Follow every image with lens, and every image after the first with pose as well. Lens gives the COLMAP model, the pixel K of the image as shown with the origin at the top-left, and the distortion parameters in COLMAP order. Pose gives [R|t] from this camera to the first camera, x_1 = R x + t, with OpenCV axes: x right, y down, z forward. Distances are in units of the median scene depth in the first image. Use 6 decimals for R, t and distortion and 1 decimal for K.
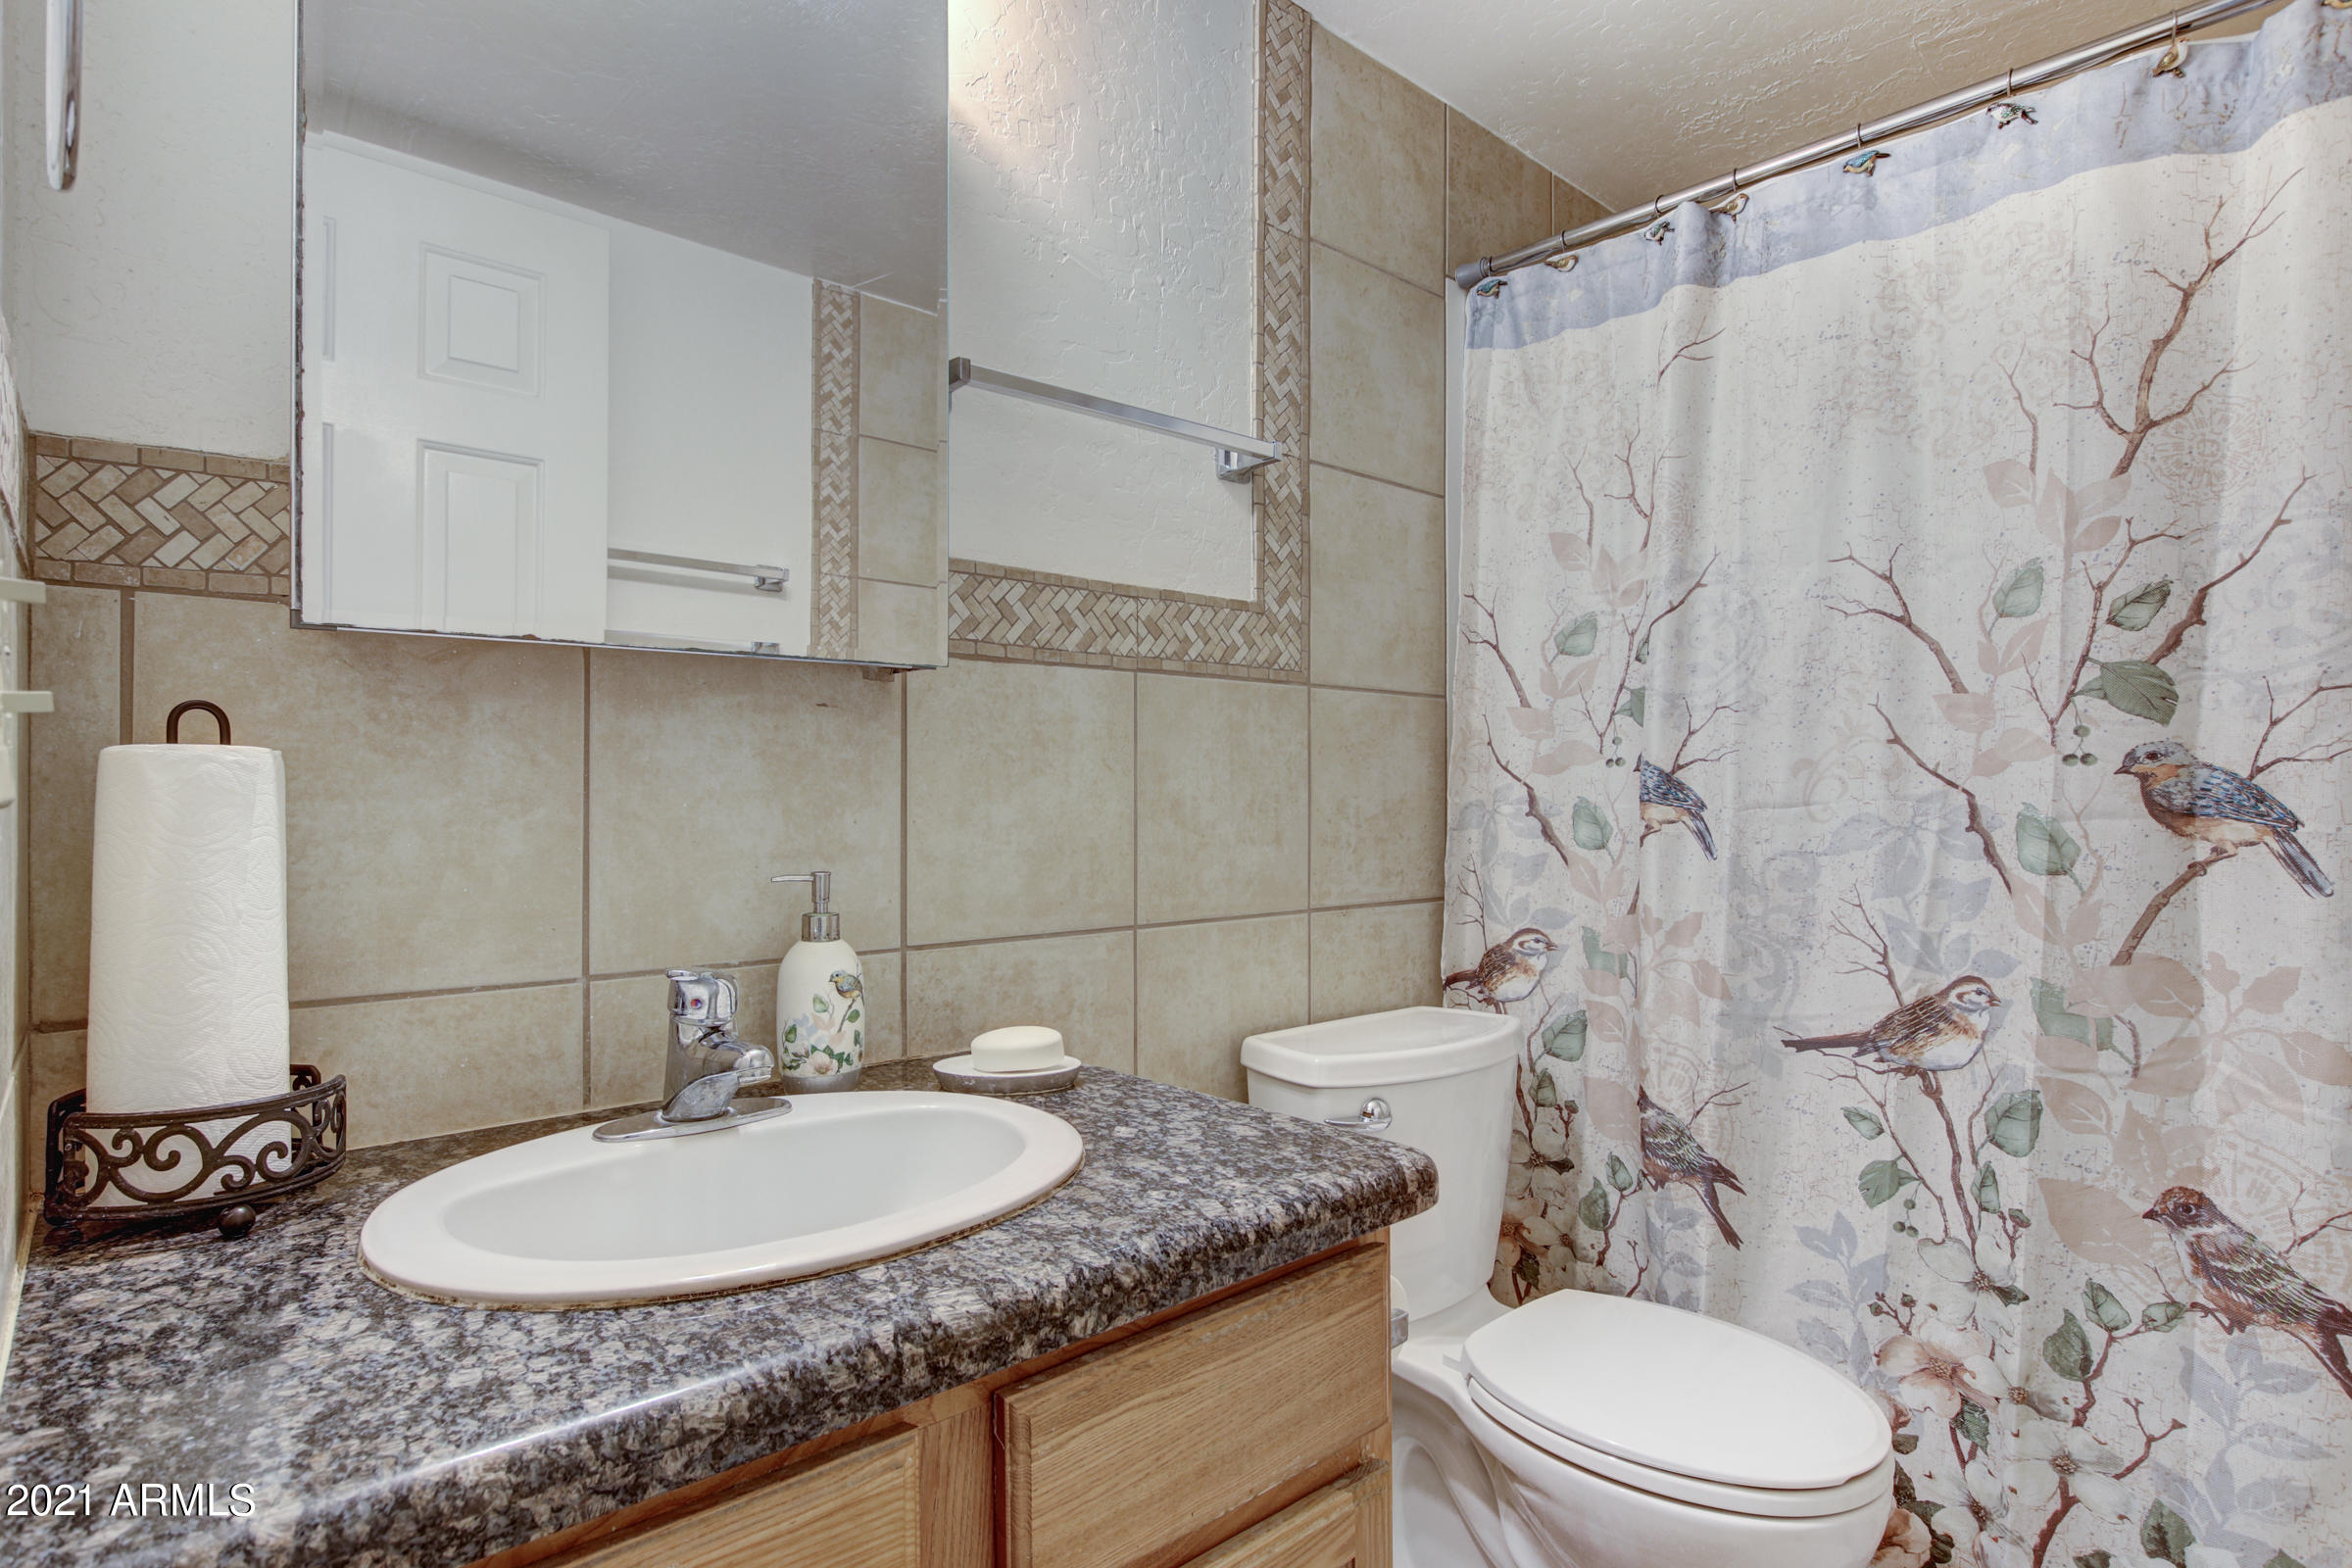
lens RADIAL K [[1231.5, 0, 1178.6], [0, 1231.5, 783.1], [0, 0, 1]] dist [-0.019533, -0.000138]
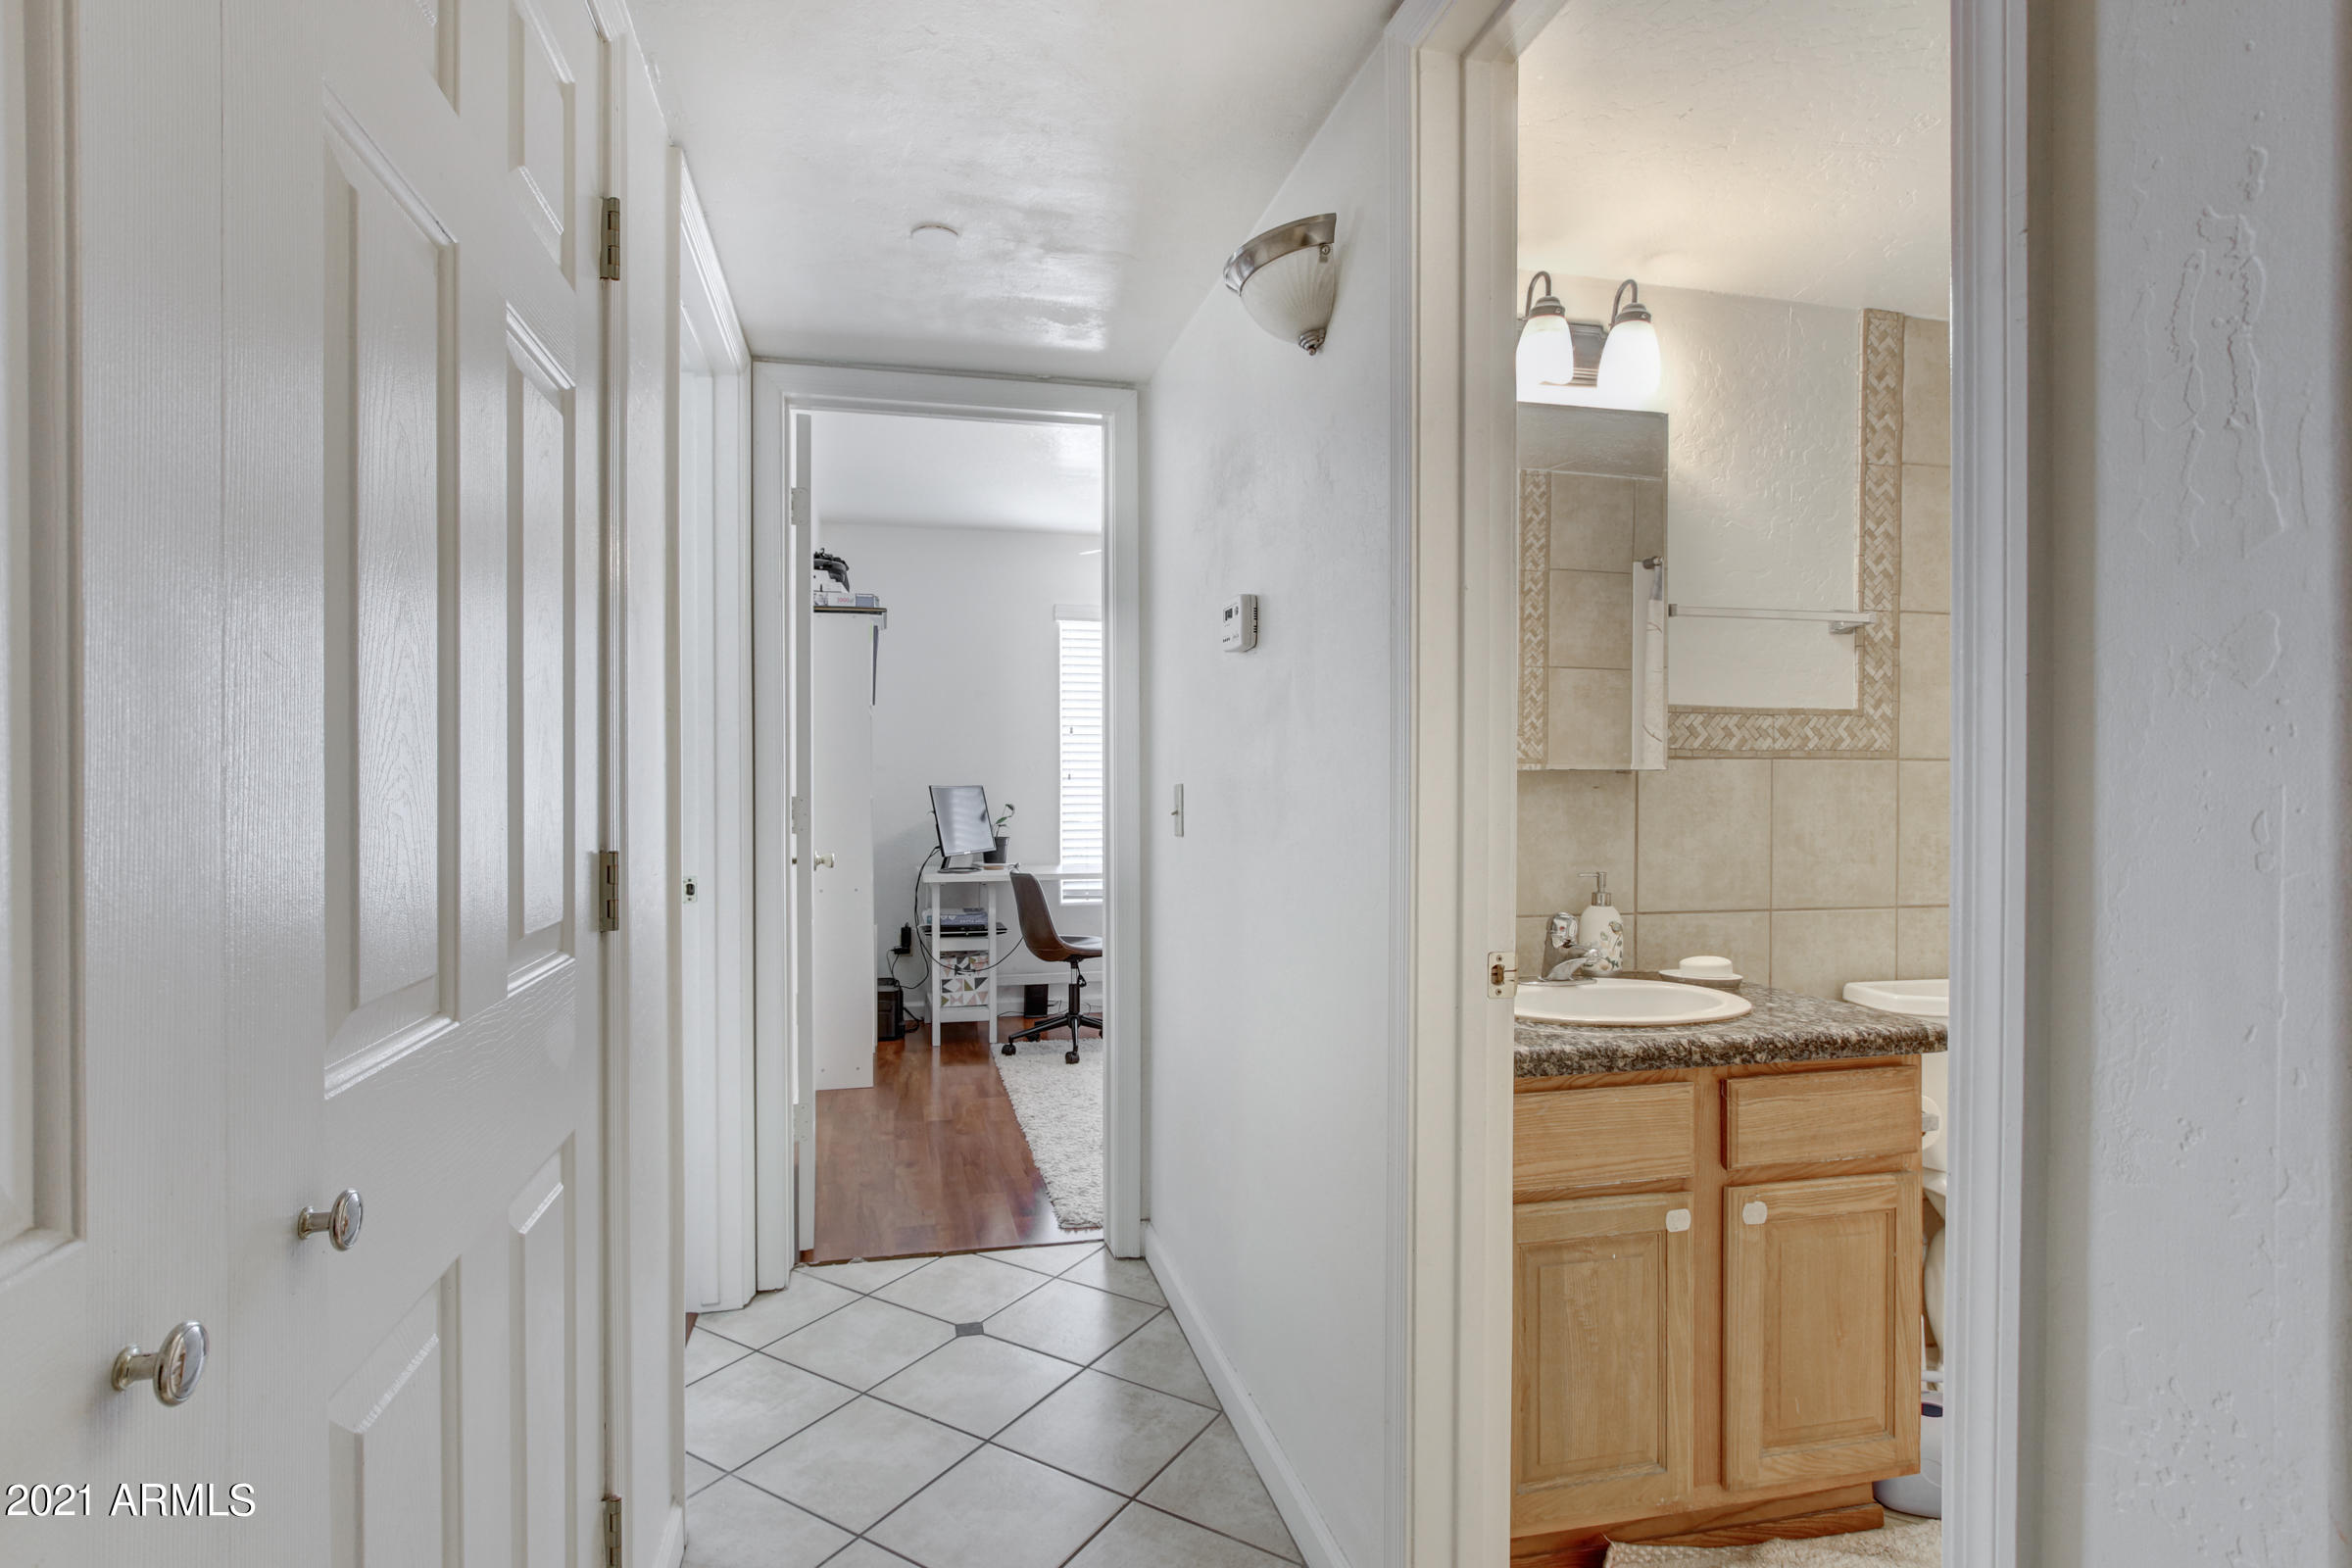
lens RADIAL K [[1145.9, 0, 1166.3], [0, 1145.9, 789.5], [0, 0, 1]] dist [0.001442, 0.001186]
pose [[0.878121, 0.005642, -0.478406, -0.012322], [-0.000556, 0.999942, 0.010773, -0.066742], [0.478439, -0.009194, 0.878073, -0.798685]]
